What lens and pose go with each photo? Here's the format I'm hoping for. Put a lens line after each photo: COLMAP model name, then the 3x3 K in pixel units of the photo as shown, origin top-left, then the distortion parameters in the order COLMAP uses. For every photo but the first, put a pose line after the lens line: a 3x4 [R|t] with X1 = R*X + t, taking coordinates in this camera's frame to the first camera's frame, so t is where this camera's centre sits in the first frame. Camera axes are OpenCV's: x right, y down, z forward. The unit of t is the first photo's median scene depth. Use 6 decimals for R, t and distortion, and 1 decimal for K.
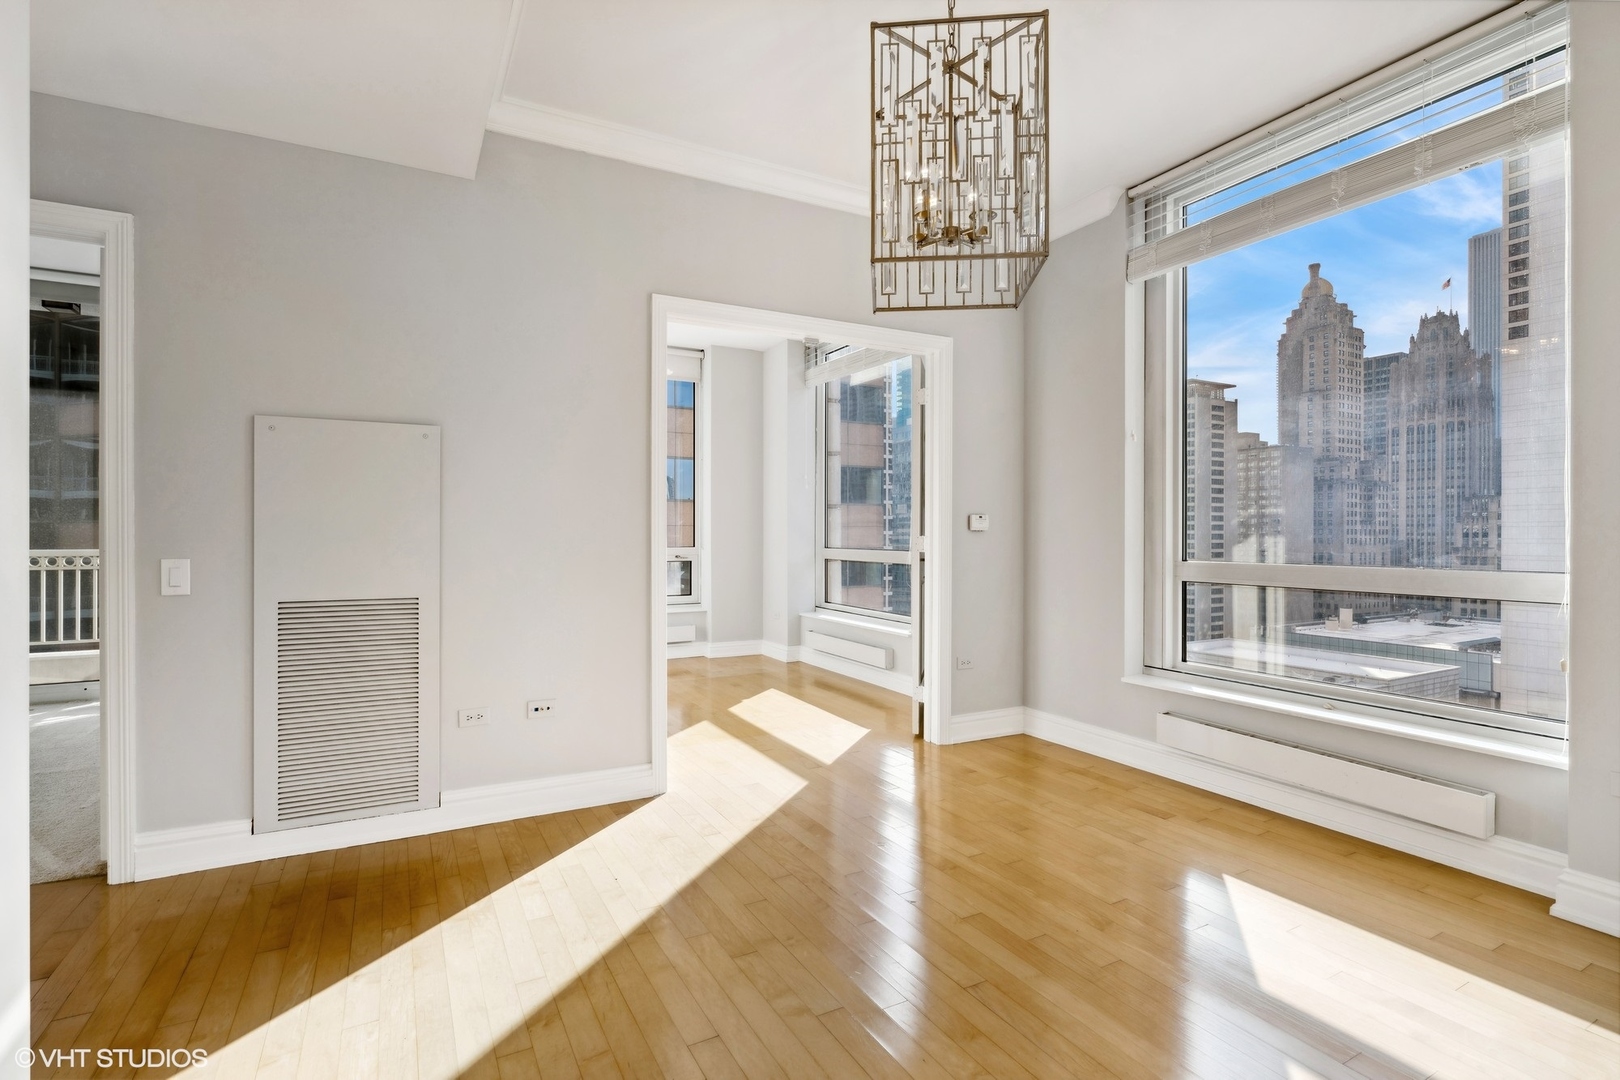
lens RADIAL K [[766.6, 0, 808.5], [0, 766.6, 535.0], [0, 0, 1]] dist [-0.001272, -0.000219]
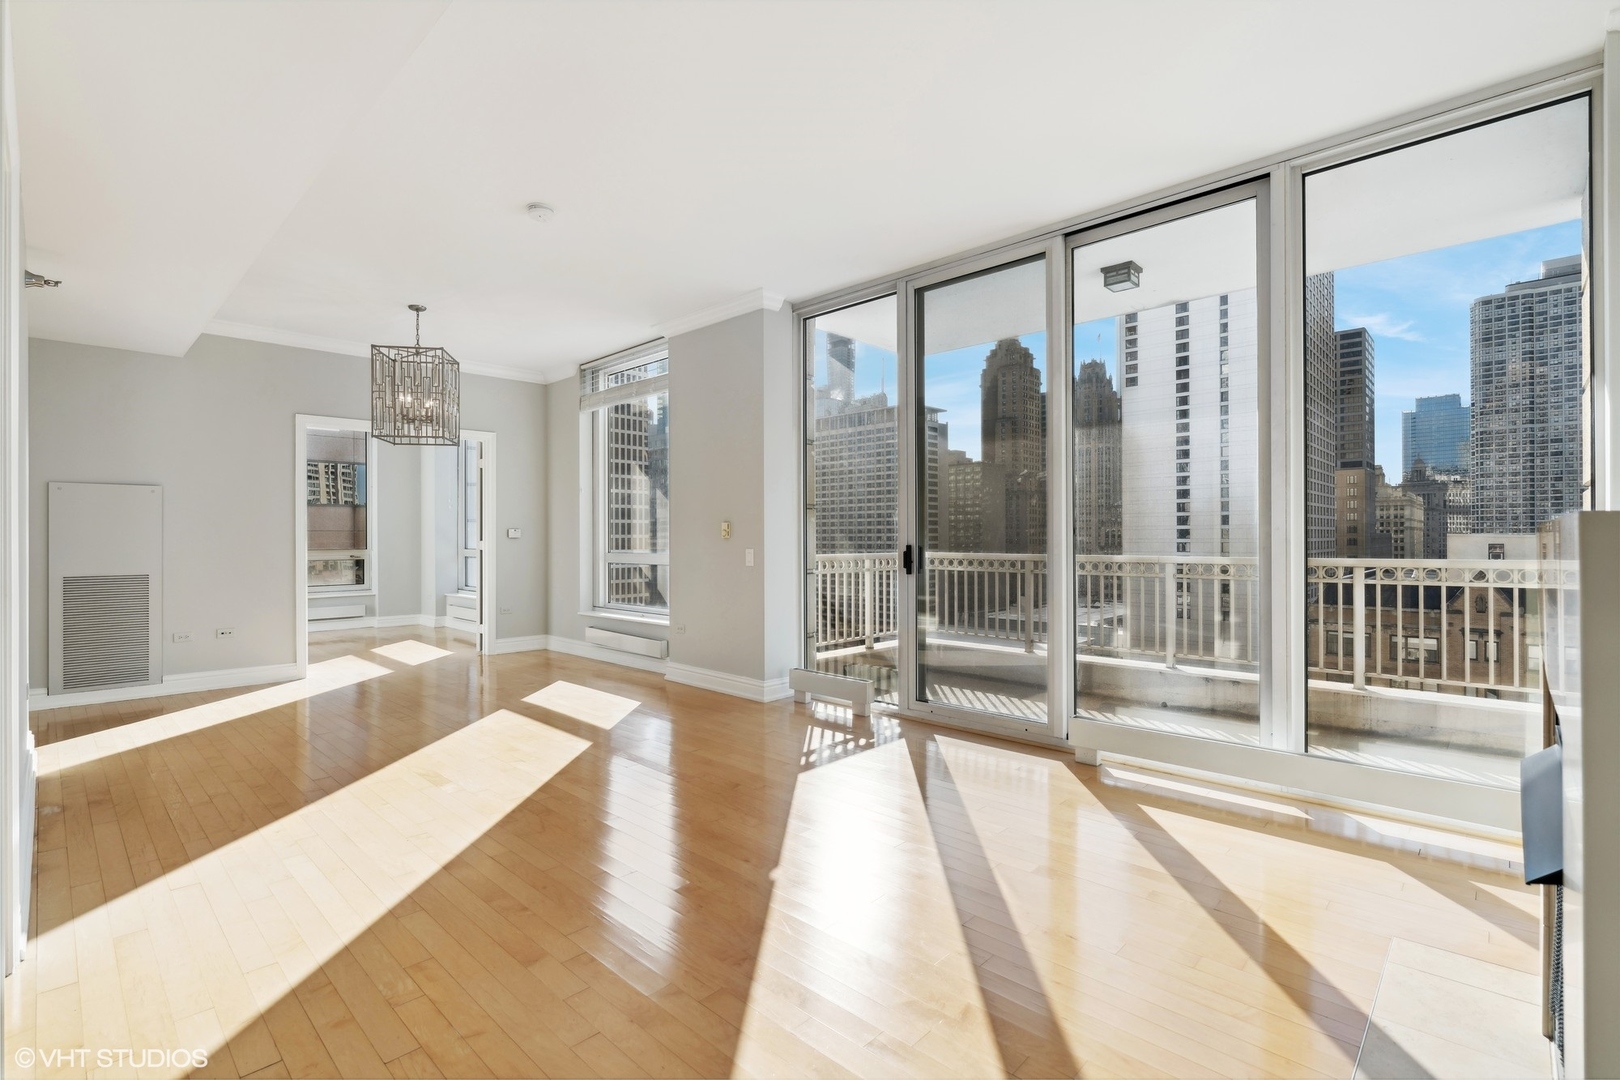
lens RADIAL K [[738.7, 0, 812.4], [0, 738.7, 535.9], [0, 0, 1]] dist [-0.002552, 0.000309]
pose [[0.951359, -0.003912, 0.308061, 0.221276], [0.004810, 0.999986, -0.002155, -0.002361], [-0.308048, 0.003532, 0.951364, -0.556588]]
